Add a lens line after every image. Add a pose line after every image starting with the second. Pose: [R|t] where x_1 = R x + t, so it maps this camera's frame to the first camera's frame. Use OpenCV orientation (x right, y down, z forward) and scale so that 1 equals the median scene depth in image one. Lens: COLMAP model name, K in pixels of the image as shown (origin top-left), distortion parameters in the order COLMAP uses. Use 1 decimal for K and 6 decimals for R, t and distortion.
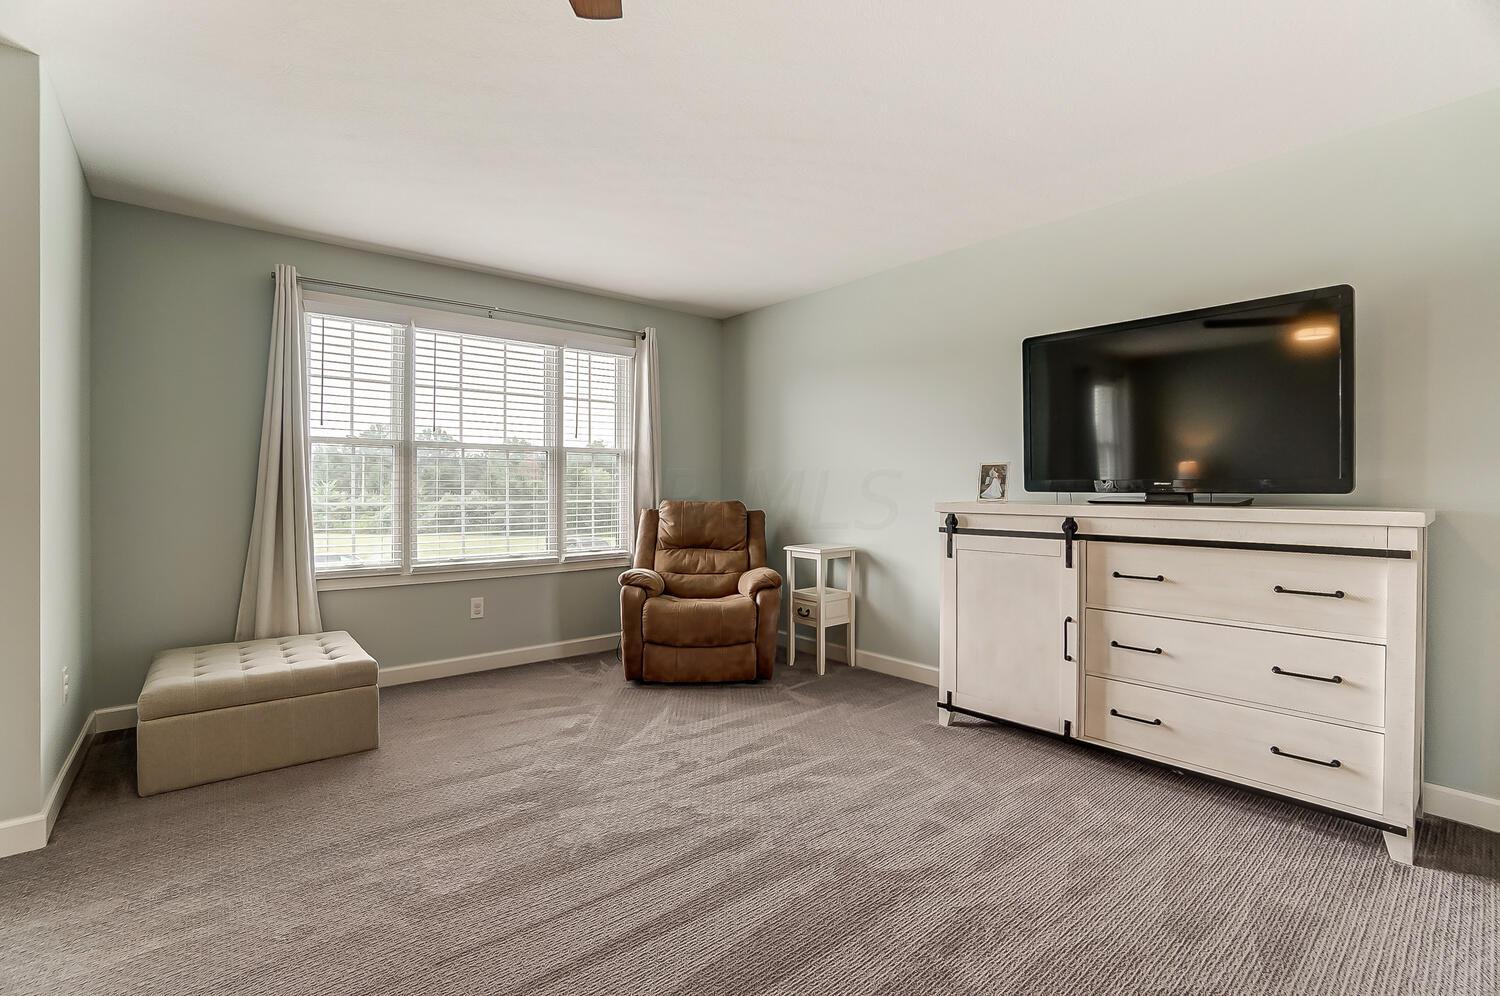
lens RADIAL K [[665.3, 0, 750.0], [0, 665.3, 498.0], [0, 0, 1]] dist [-0.045797, 0.000162]
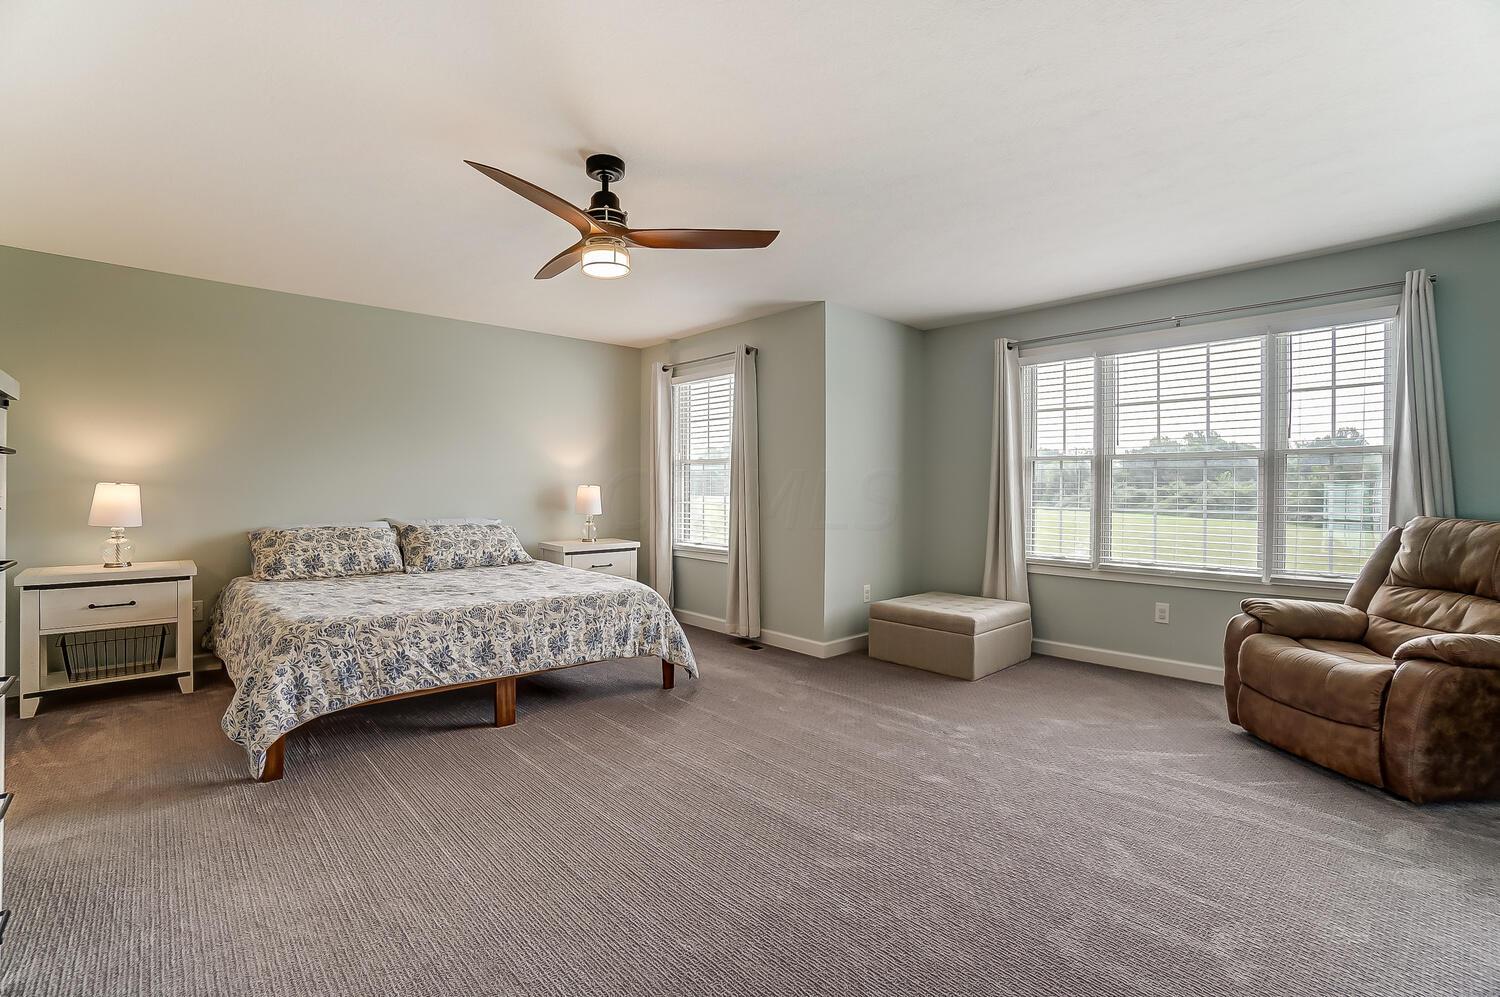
lens RADIAL K [[665.3, 0, 750.0], [0, 665.3, 498.5], [0, 0, 1]] dist [-0.045797, 0.000162]
pose [[0.034848, 0.010774, -0.999335, 0.584562], [-0.019842, 0.999752, 0.010086, -0.009958], [0.999196, 0.019477, 0.035053, 0.322531]]
